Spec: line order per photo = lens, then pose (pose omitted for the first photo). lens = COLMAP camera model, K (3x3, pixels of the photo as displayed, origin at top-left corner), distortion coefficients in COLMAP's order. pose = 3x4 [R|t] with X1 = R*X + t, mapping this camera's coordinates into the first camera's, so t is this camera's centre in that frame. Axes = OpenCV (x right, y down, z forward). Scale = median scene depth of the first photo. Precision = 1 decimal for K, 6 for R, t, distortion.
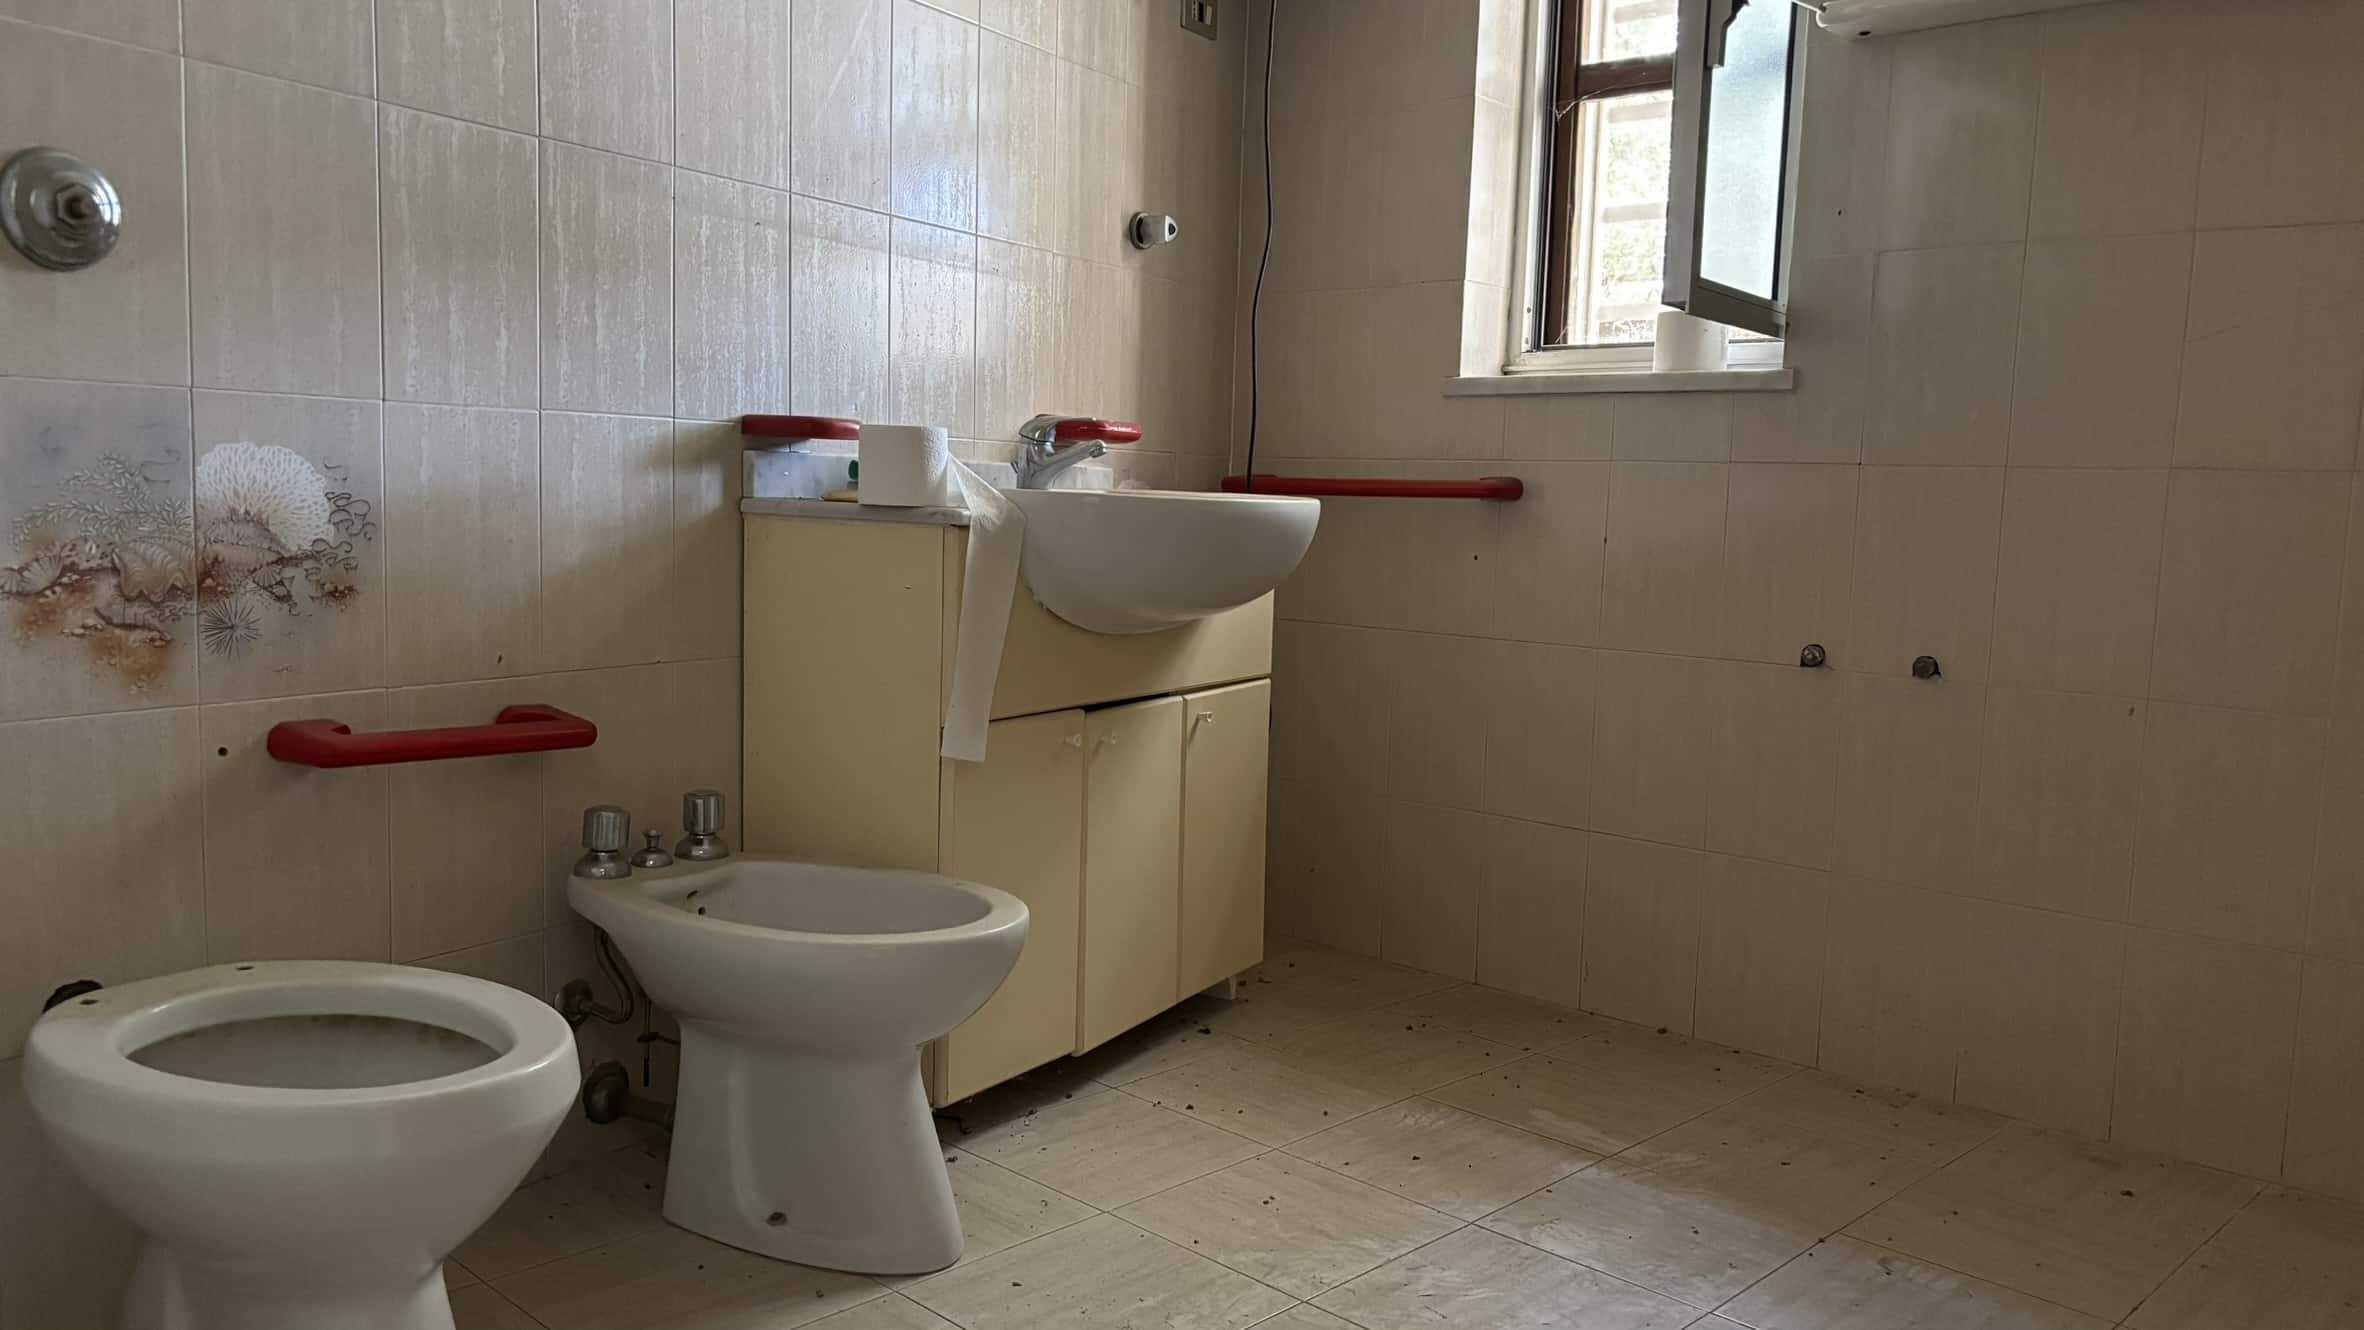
lens RADIAL K [[1796.2, 0, 1206.9], [0, 1796.2, 681.8], [0, 0, 1]] dist [0.058758, -0.000903]
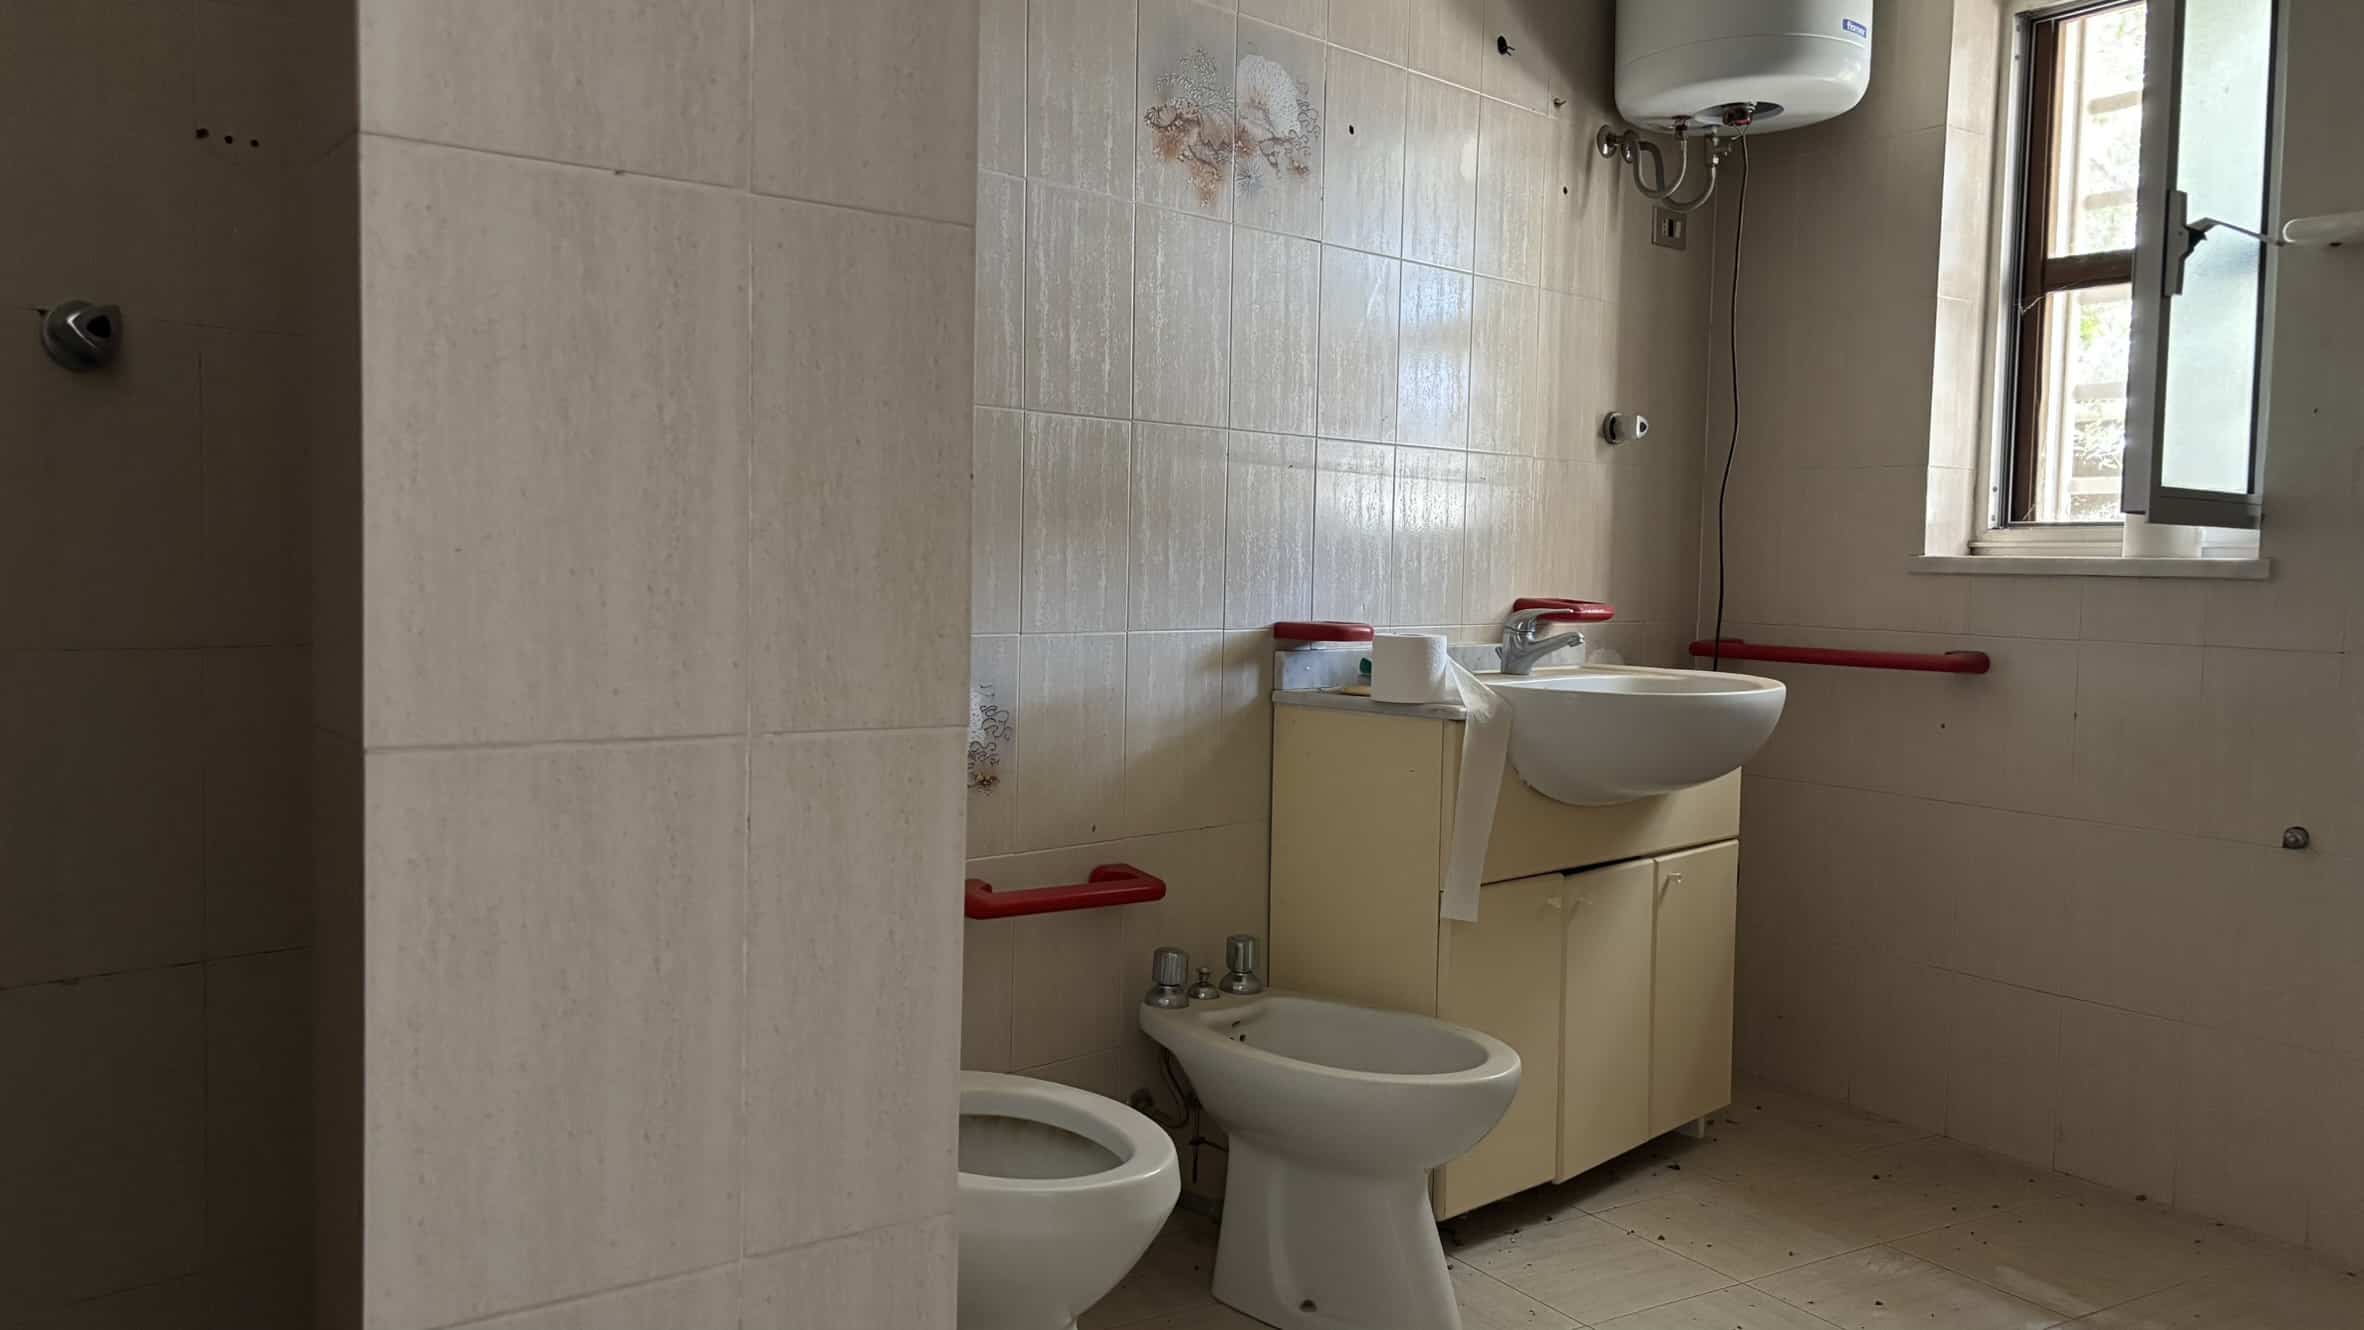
lens RADIAL K [[1775.8, 0, 1168.3], [0, 1775.8, 678.0], [0, 0, 1]] dist [0.061875, -0.095129]
pose [[0.963125, 0.001978, -0.269047, -0.005846], [-0.014230, 0.998948, -0.043597, -0.056854], [0.268678, 0.045818, 0.962140, -0.161937]]
